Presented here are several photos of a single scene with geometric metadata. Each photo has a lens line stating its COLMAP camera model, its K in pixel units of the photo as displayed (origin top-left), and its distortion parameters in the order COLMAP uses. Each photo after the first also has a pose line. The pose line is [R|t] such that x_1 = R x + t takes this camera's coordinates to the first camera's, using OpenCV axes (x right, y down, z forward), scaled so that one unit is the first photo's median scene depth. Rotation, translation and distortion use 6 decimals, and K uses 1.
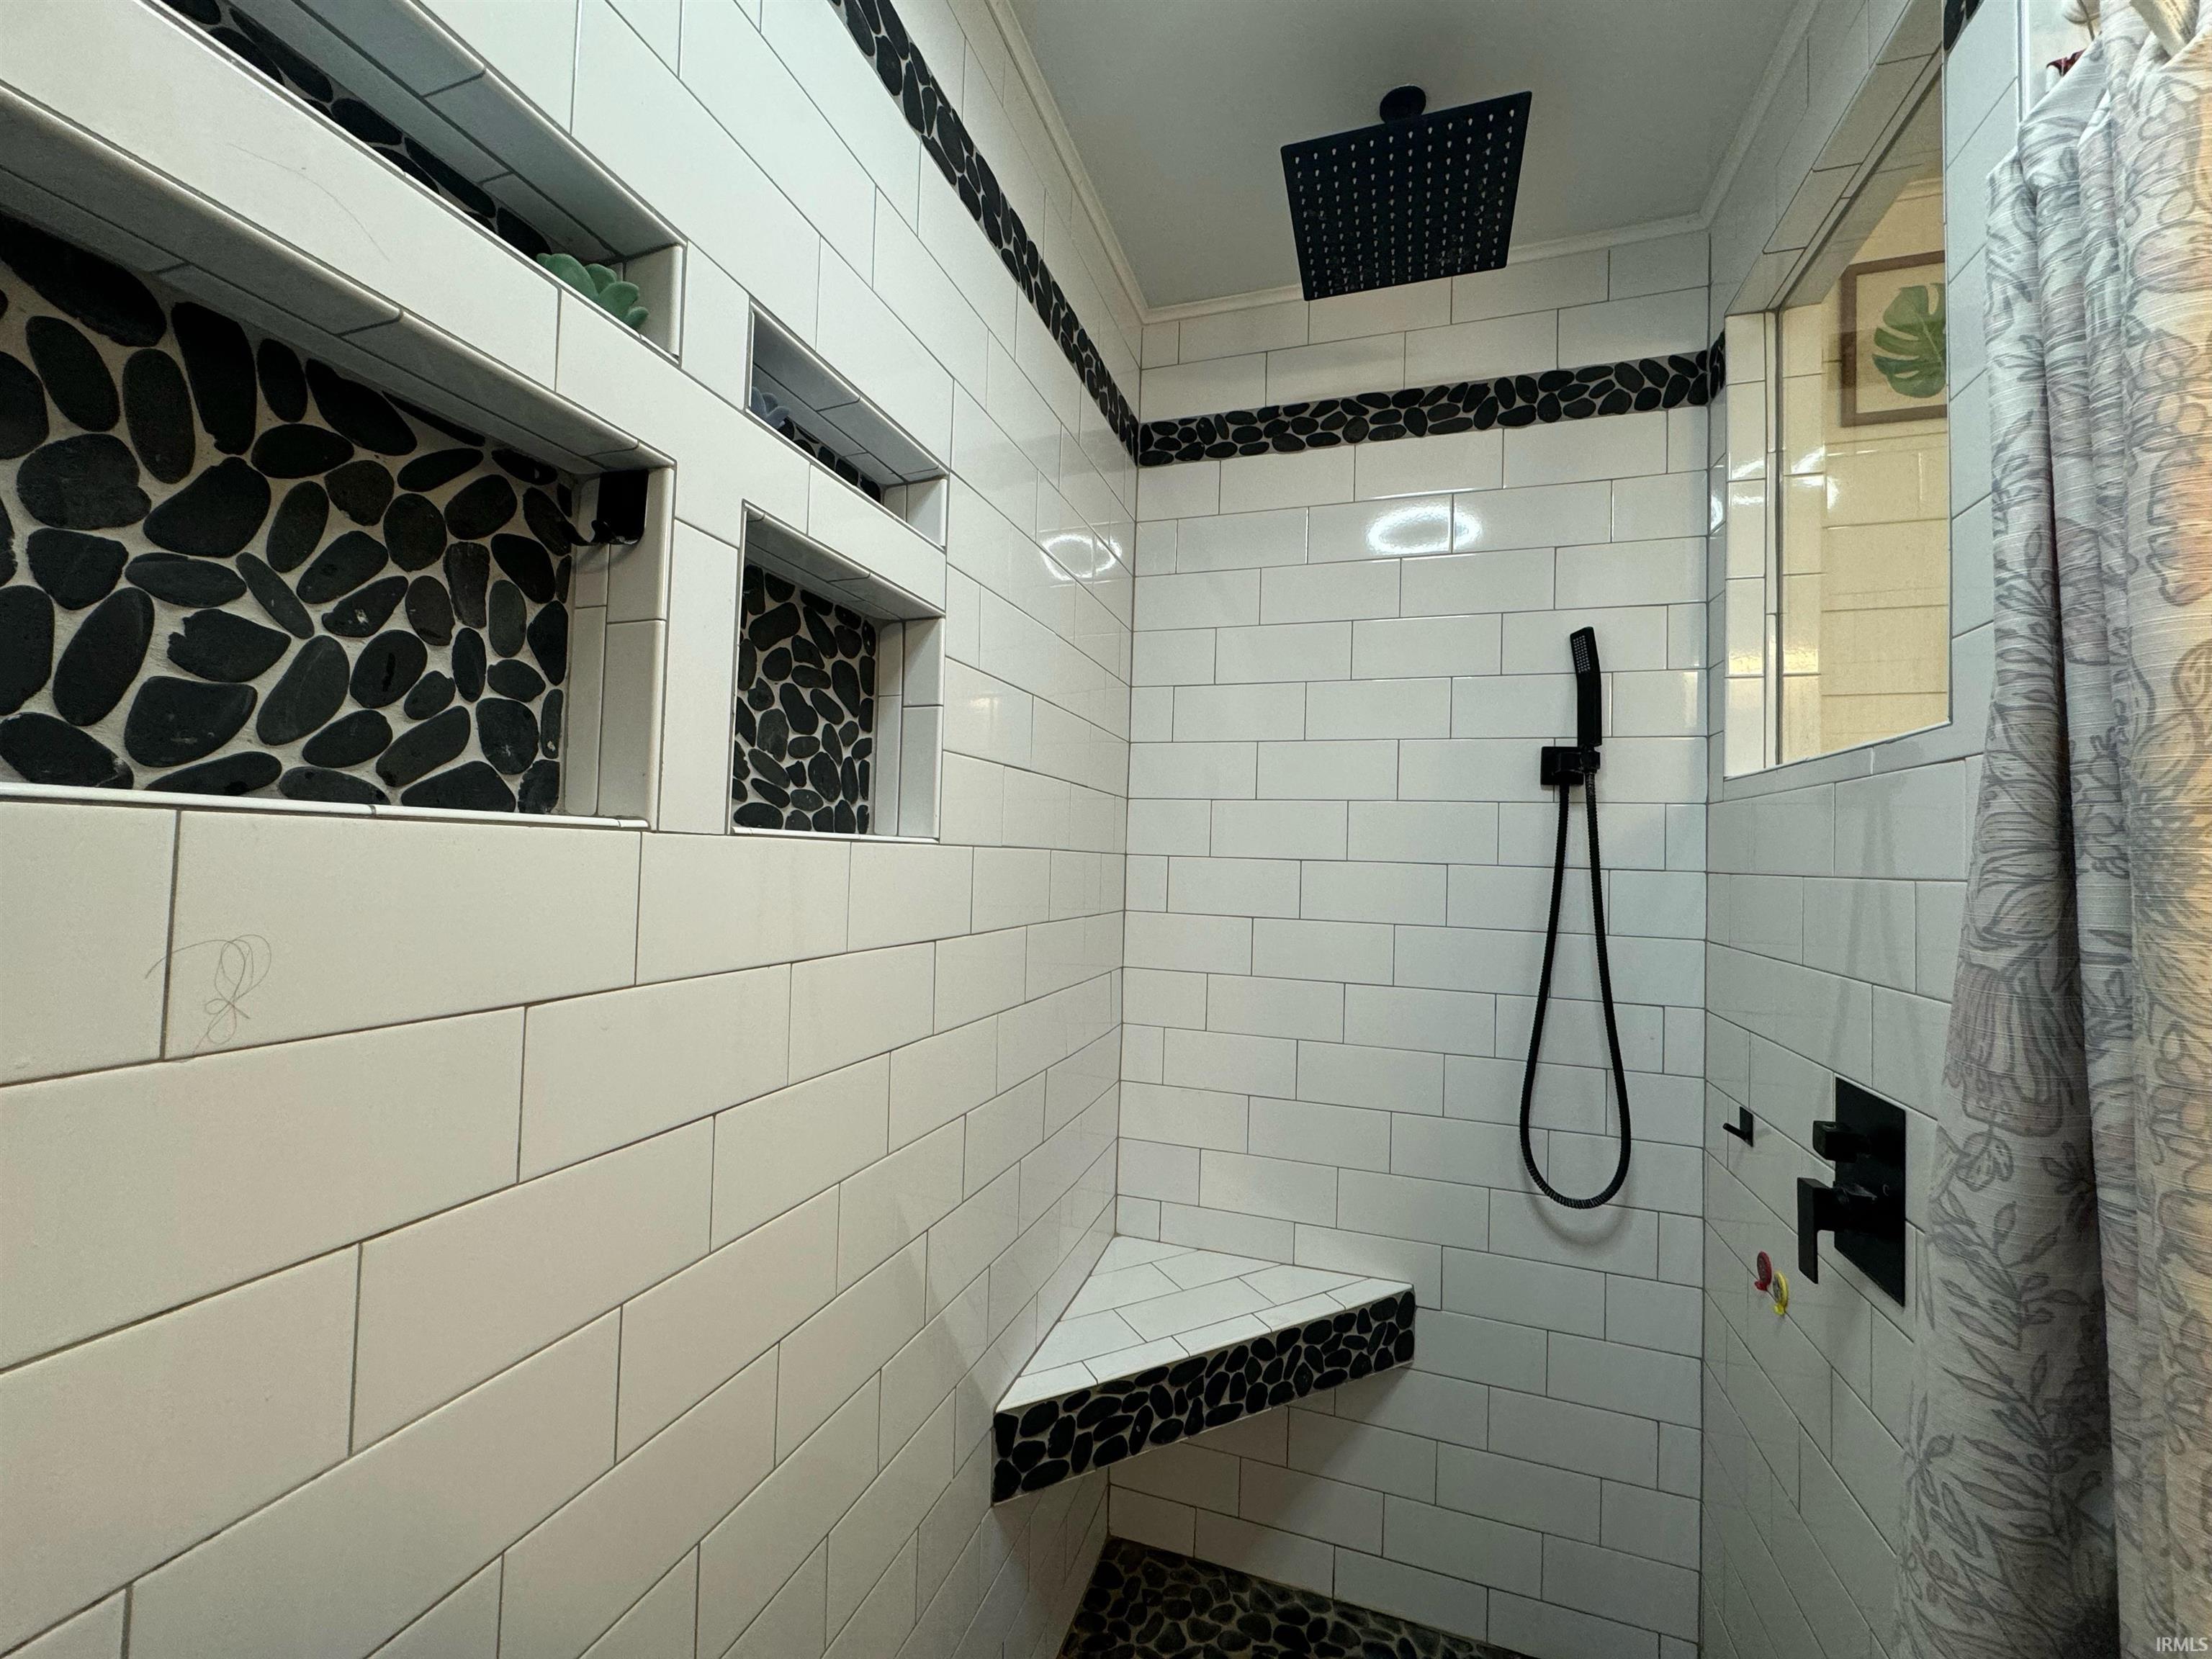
lens RADIAL K [[879.3, 0, 1106.3], [0, 879.3, 829.2], [0, 0, 1]] dist [-0.002502, 0.000208]
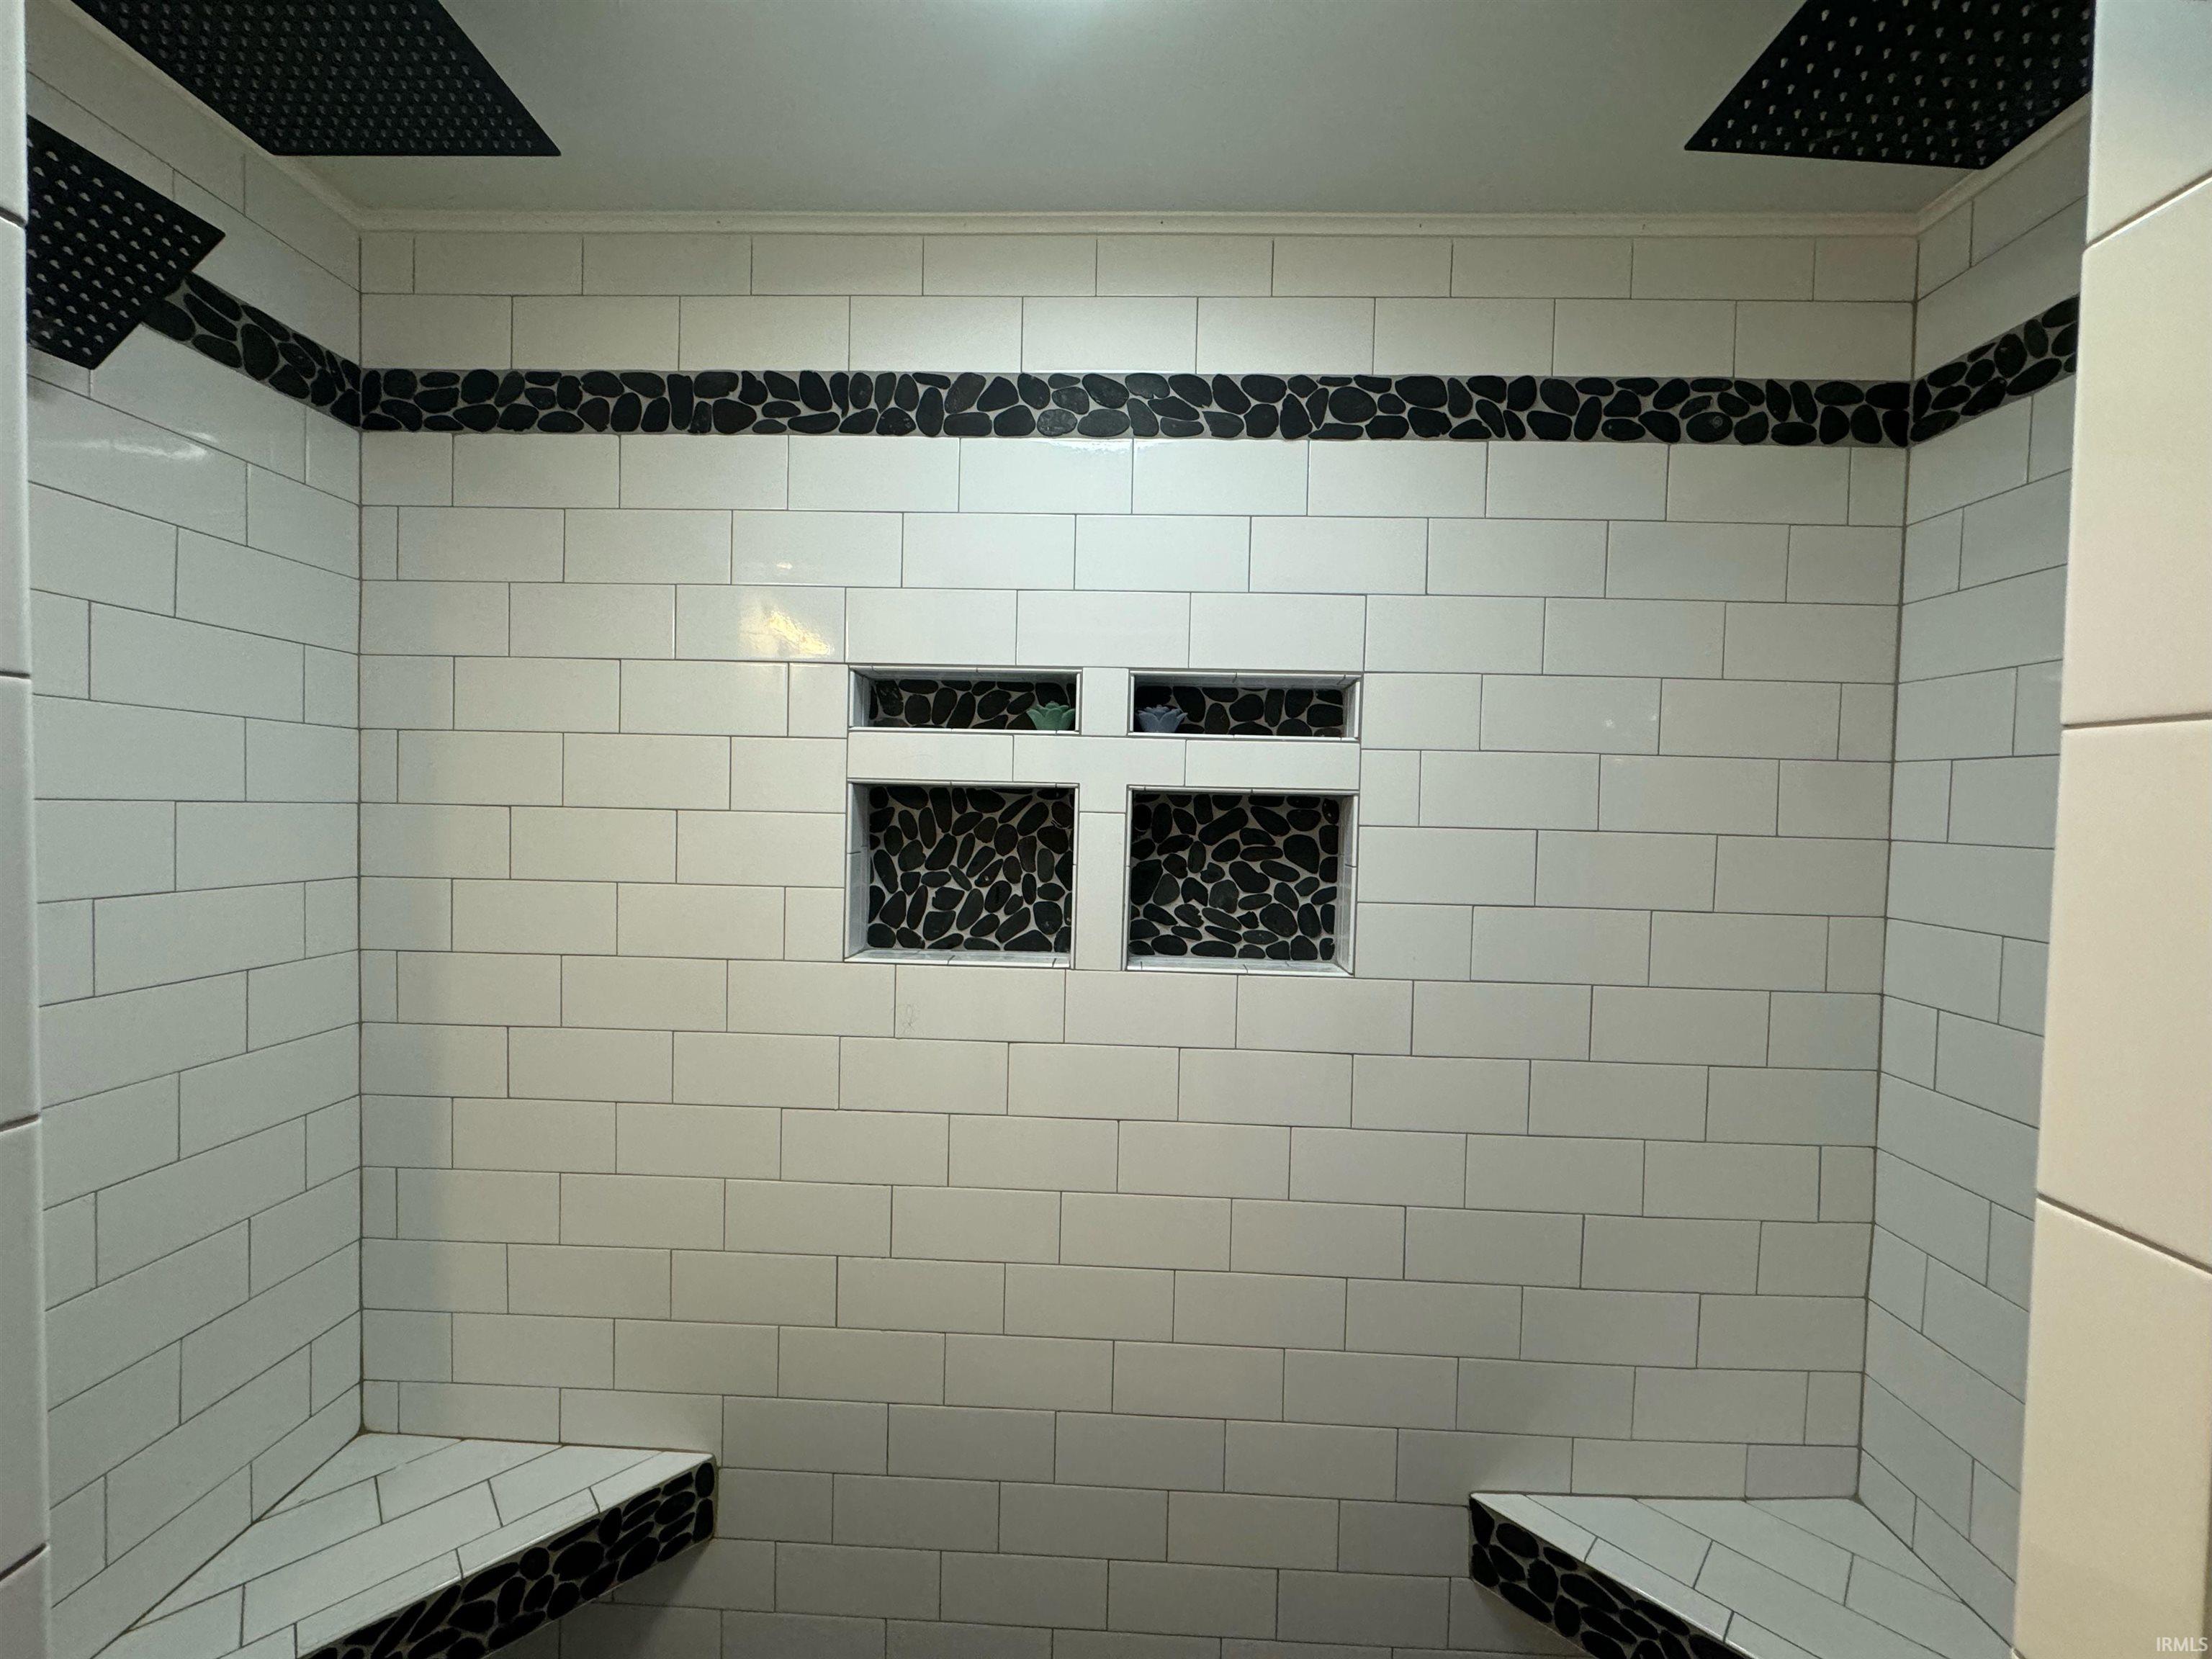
lens RADIAL K [[879.3, 0, 1102.2], [0, 879.3, 831.2], [0, 0, 1]] dist [-0.002502, 0.000208]
pose [[0.285373, 0.010241, -0.958362, 1.566145], [0.015917, 0.999754, 0.015423, -0.375404], [0.958284, -0.019655, 0.285140, 0.530874]]
